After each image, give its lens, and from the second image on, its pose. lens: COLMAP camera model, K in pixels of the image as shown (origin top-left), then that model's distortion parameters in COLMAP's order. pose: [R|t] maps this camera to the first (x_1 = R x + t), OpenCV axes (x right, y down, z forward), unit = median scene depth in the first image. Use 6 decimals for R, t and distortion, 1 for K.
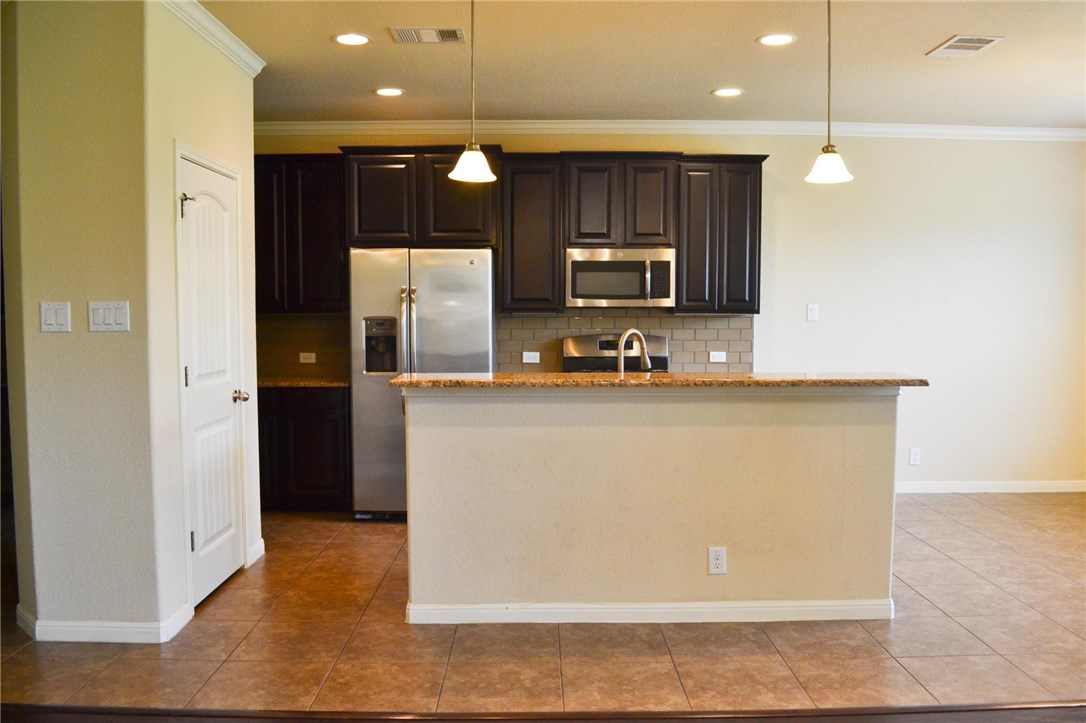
lens RADIAL K [[873.2, 0, 543.6], [0, 873.2, 367.8], [0, 0, 1]] dist [-0.081287, 0.012157]
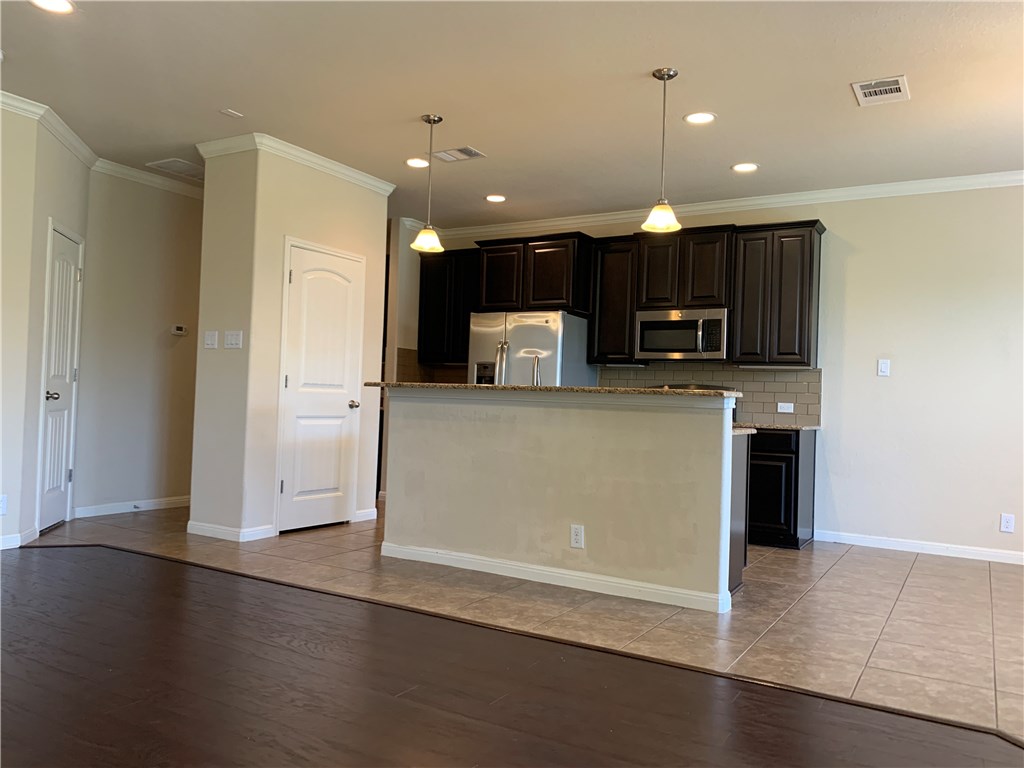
lens RADIAL K [[780.7, 0, 511.6], [0, 780.7, 386.3], [0, 0, 1]] dist [0.030702, -0.032750]
pose [[0.853612, 0.021575, -0.520462, 0.565911], [-0.071416, 0.994555, -0.075901, 0.080836], [0.515991, 0.101960, 0.850504, -0.018315]]
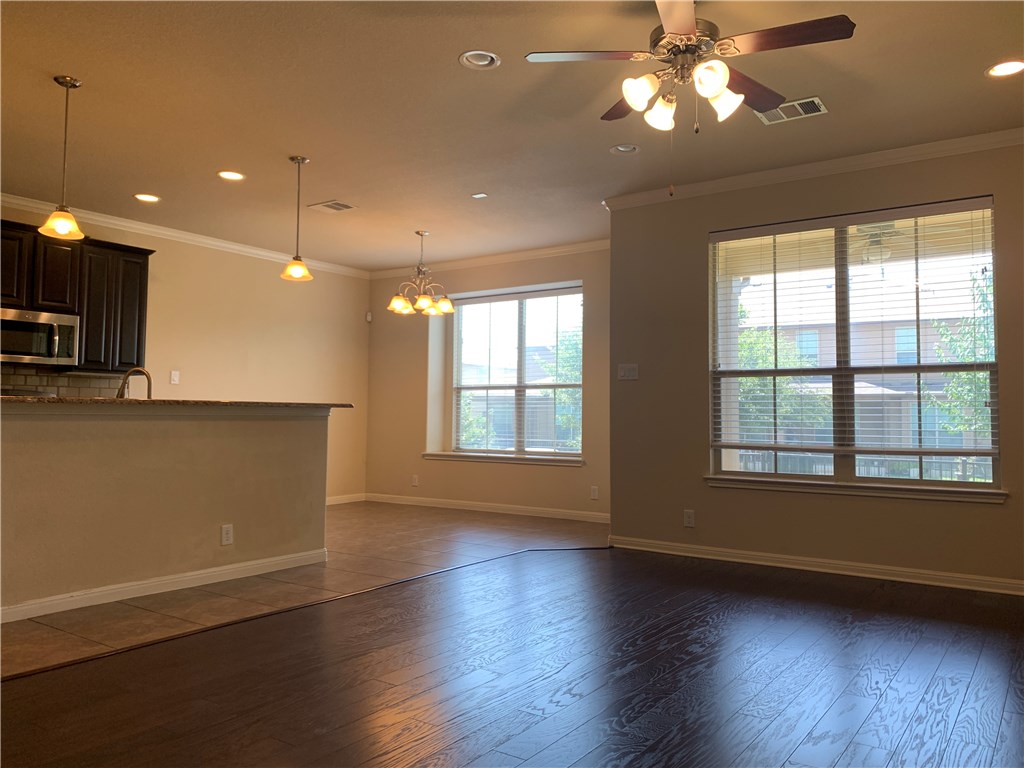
lens RADIAL K [[780.7, 0, 518.2], [0, 780.7, 378.0], [0, 0, 1]] dist [0.030702, -0.032750]
pose [[0.580554, 0.042510, 0.813111, -0.457981], [0.048797, 0.995025, -0.086860, 0.084252], [-0.812758, 0.090104, 0.575591, -0.105568]]
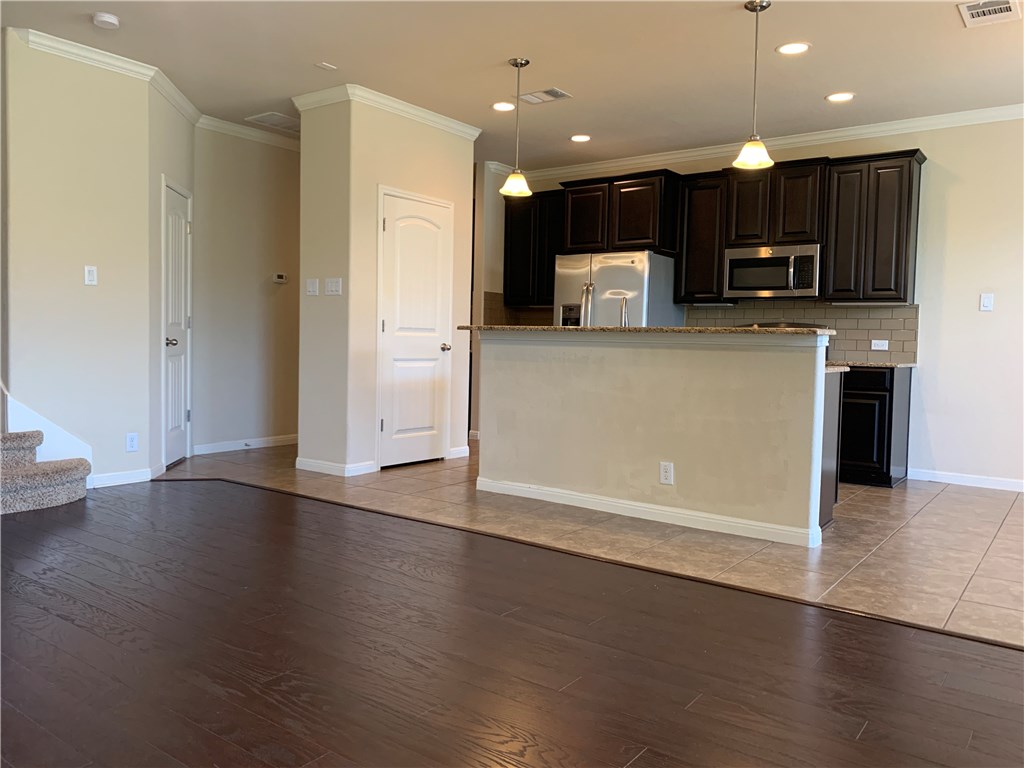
lens RADIAL K [[780.7, 0, 514.1], [0, 780.7, 378.1], [0, 0, 1]] dist [0.030702, -0.032750]
pose [[0.798560, 0.048559, -0.599954, 0.571146], [-0.064293, 0.997919, -0.004808, 0.083246], [0.598472, 0.042412, 0.800020, -0.049493]]
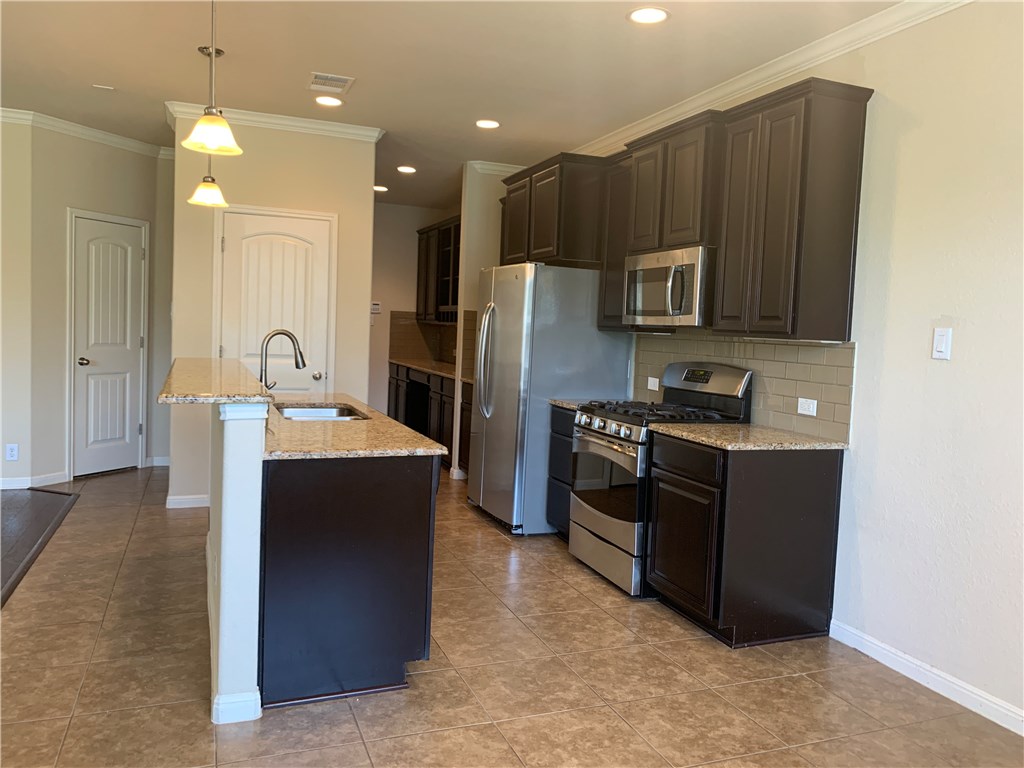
lens RADIAL K [[780.7, 0, 509.3], [0, 780.7, 377.3], [0, 0, 1]] dist [0.030702, -0.032750]
pose [[0.359935, 0.074724, -0.929980, 0.899076], [-0.106939, 0.993522, 0.038440, -0.045167], [0.926828, 0.085615, 0.365595, 0.783163]]
